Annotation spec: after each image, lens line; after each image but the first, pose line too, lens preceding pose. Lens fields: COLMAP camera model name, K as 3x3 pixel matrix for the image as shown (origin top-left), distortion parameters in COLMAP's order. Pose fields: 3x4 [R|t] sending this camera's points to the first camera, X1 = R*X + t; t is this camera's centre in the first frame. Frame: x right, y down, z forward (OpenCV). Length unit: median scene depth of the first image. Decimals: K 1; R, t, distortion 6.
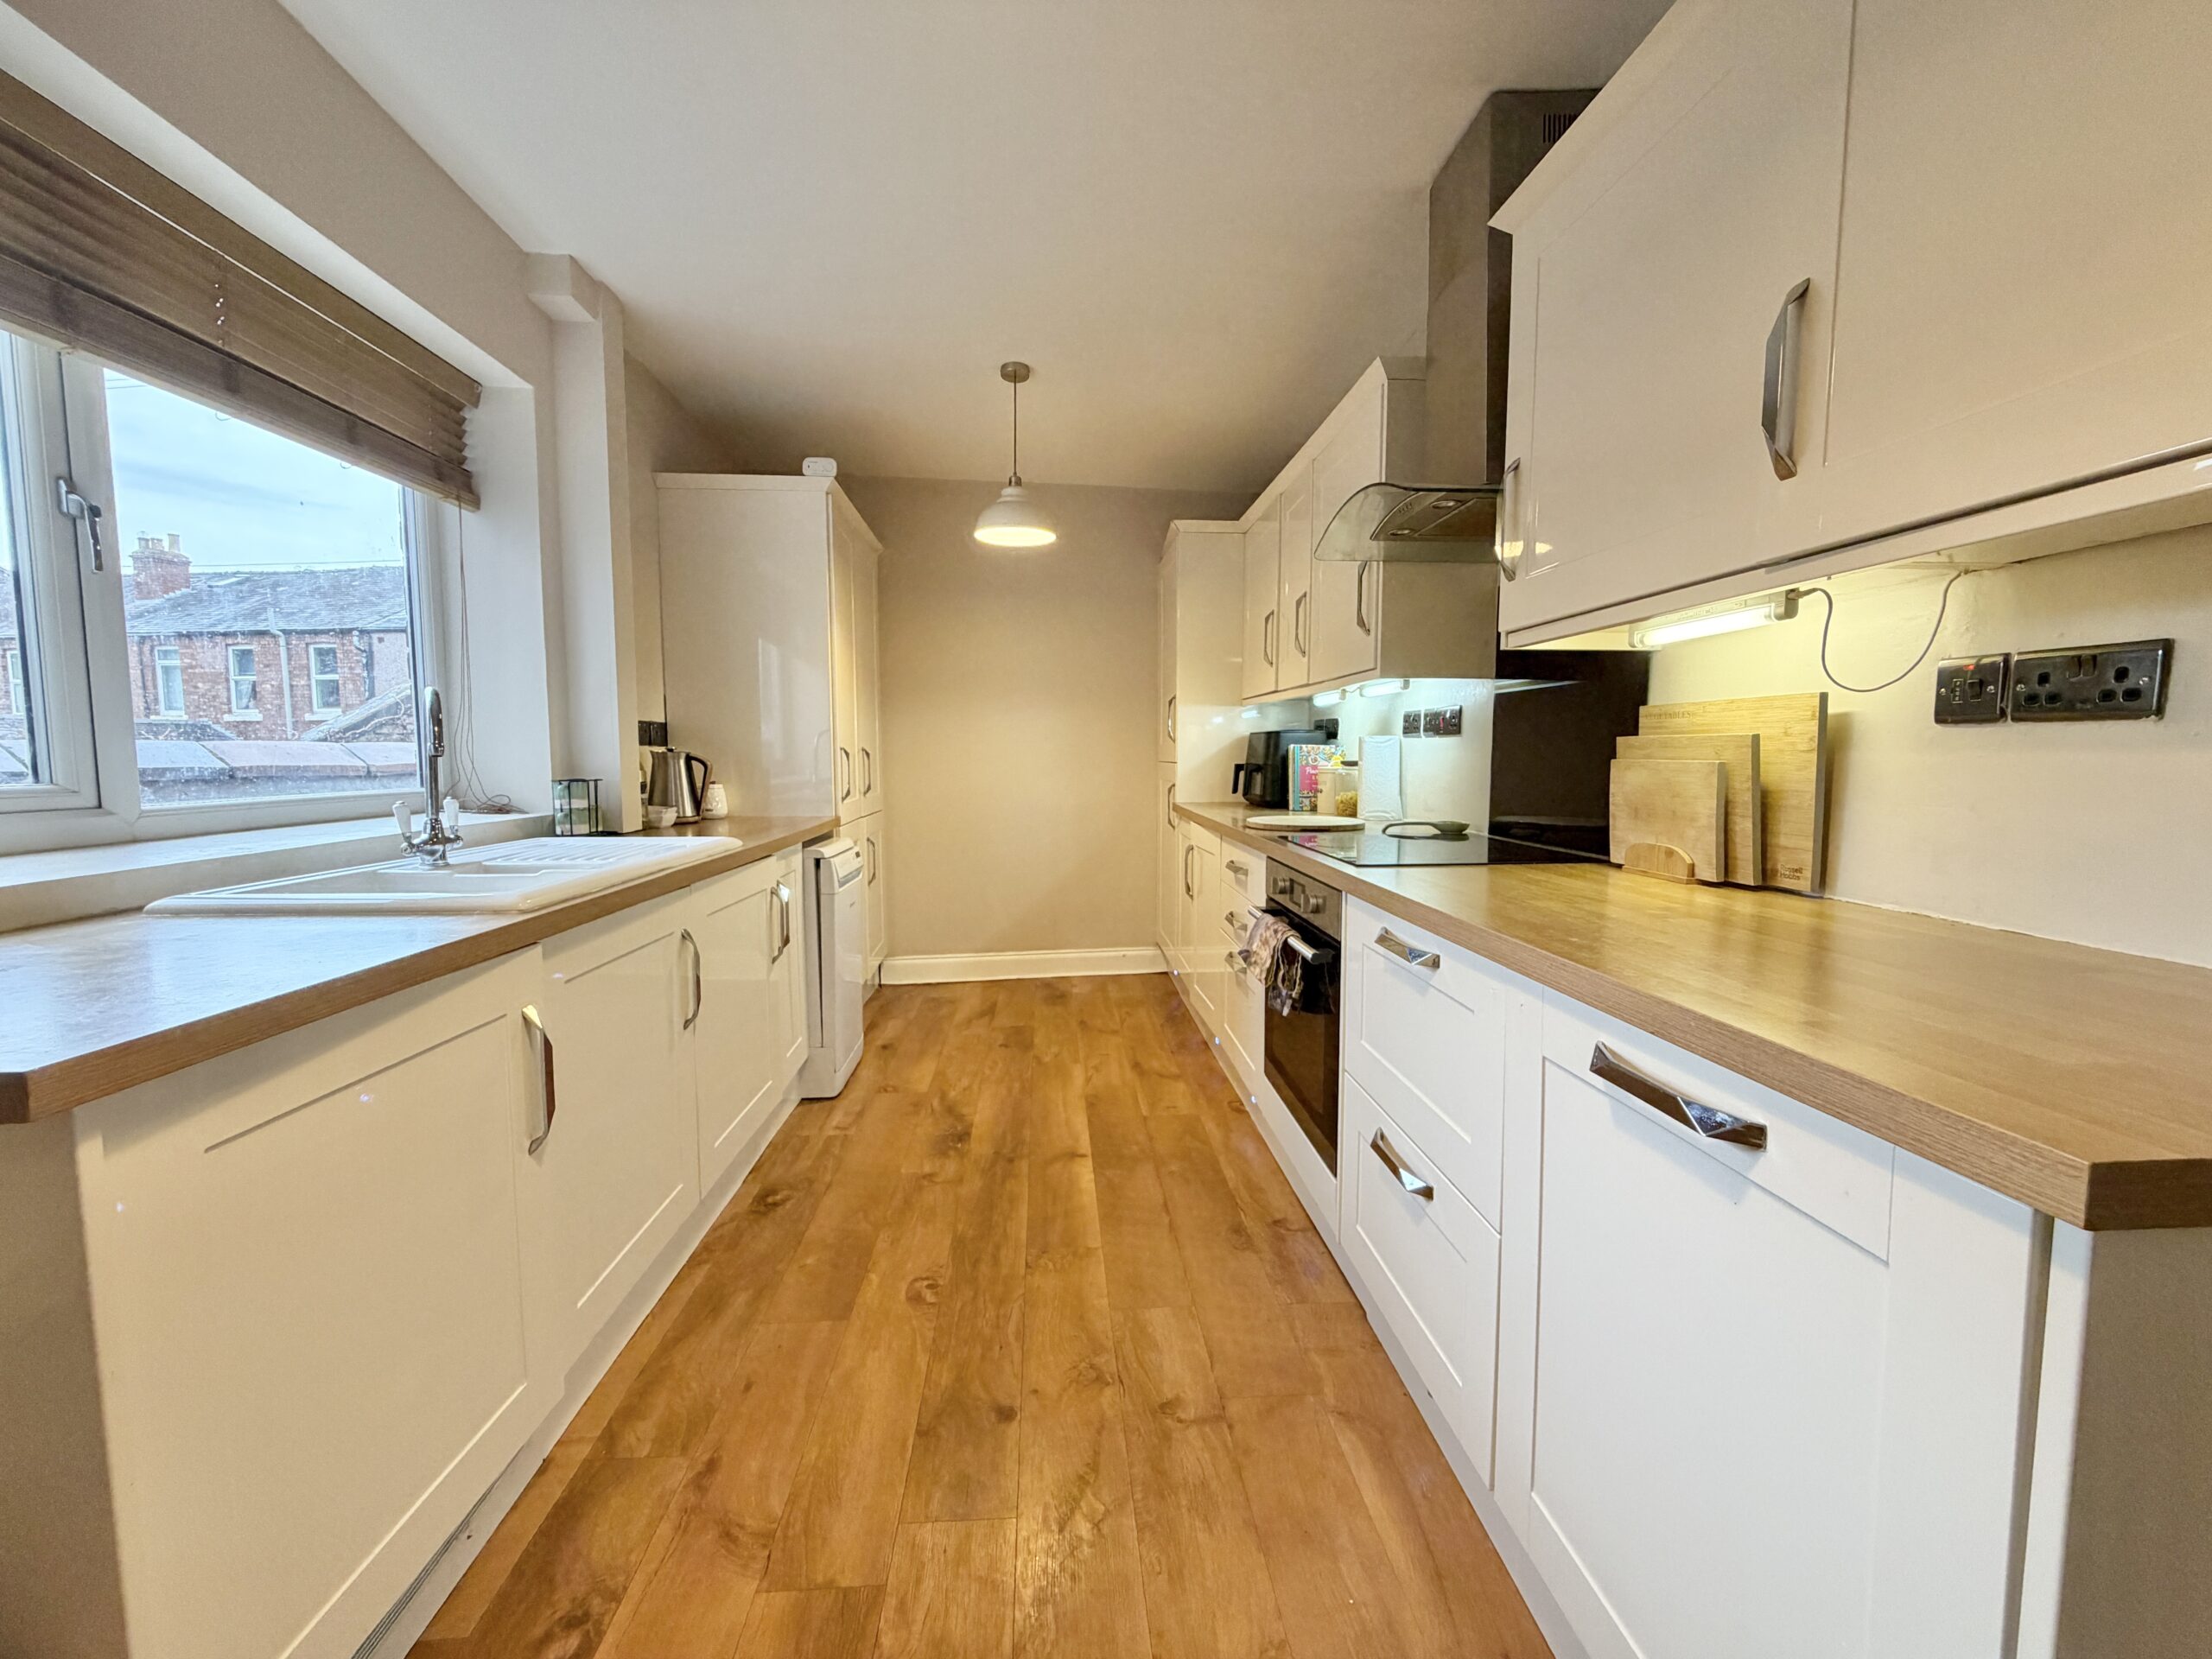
lens RADIAL K [[888.1, 0, 1111.2], [0, 888.1, 824.3], [0, 0, 1]] dist [-0.000024, -0.000222]
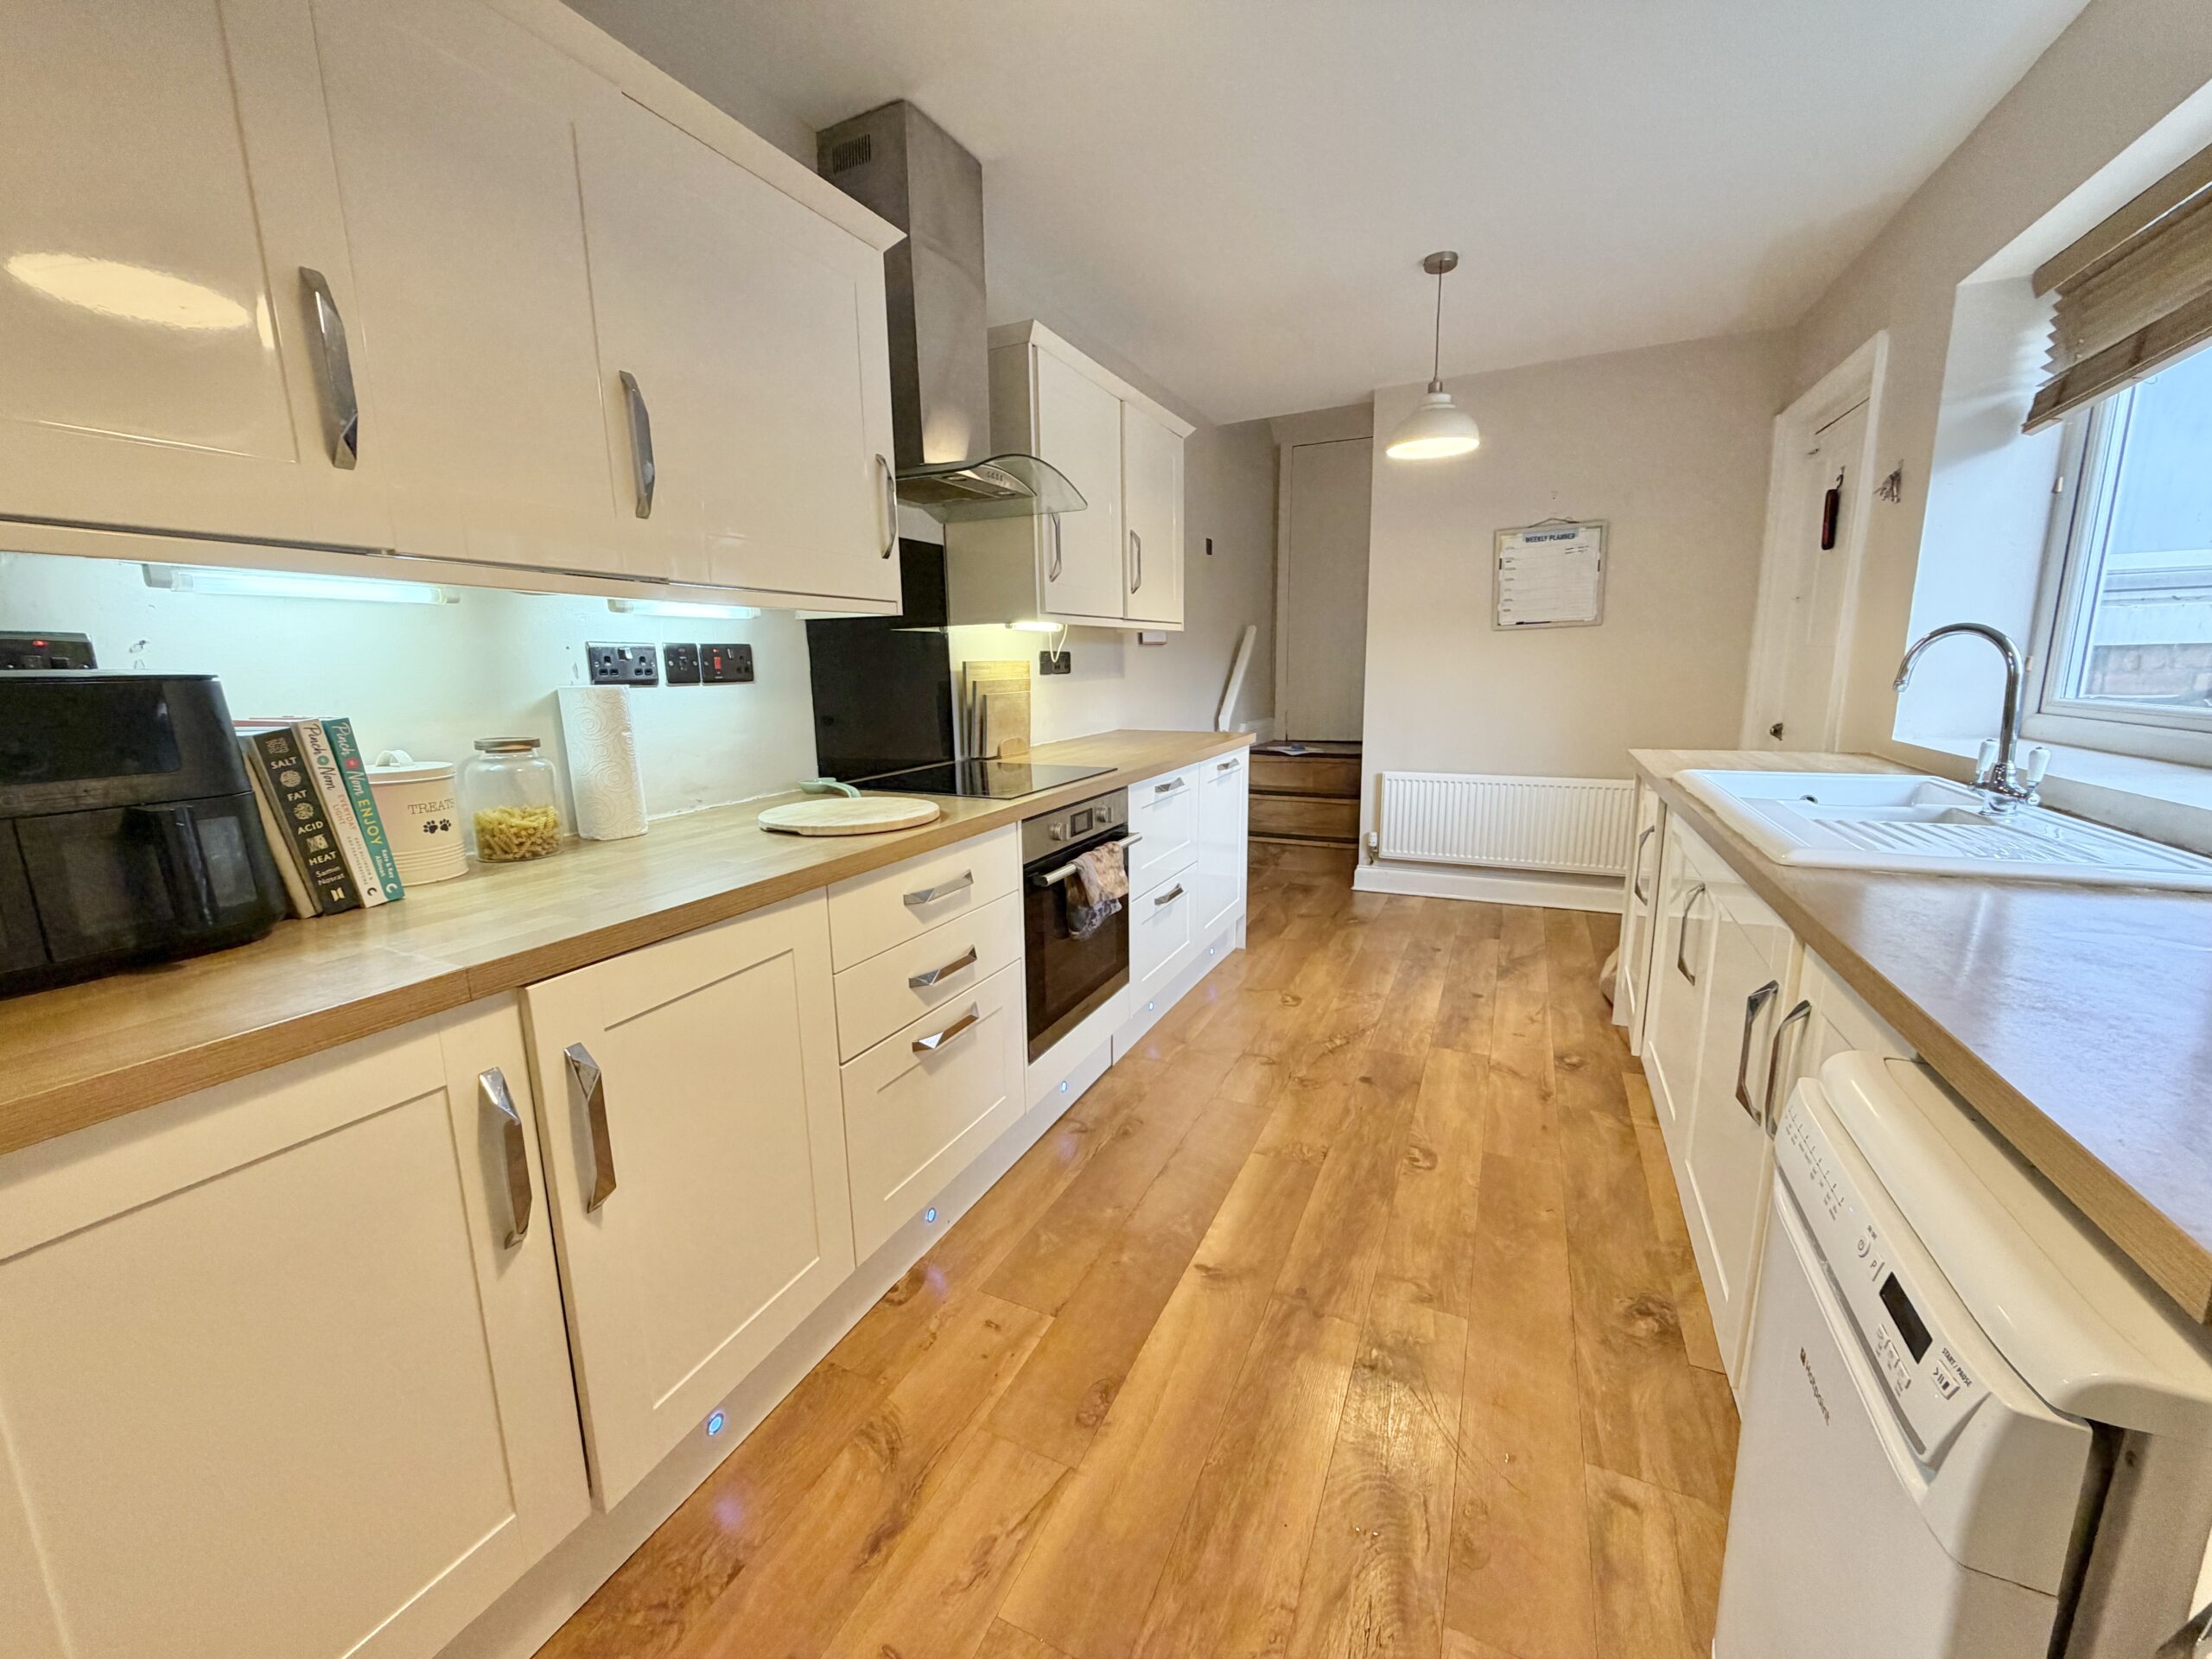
lens RADIAL K [[888.1, 0, 1112.9], [0, 888.1, 829.3], [0, 0, 1]] dist [-0.000024, -0.000222]
pose [[-0.877430, -0.070120, 0.474552, -0.314649], [0.059468, 0.965728, 0.252651, -0.168348], [-0.476005, 0.249905, -0.843189, 1.717427]]
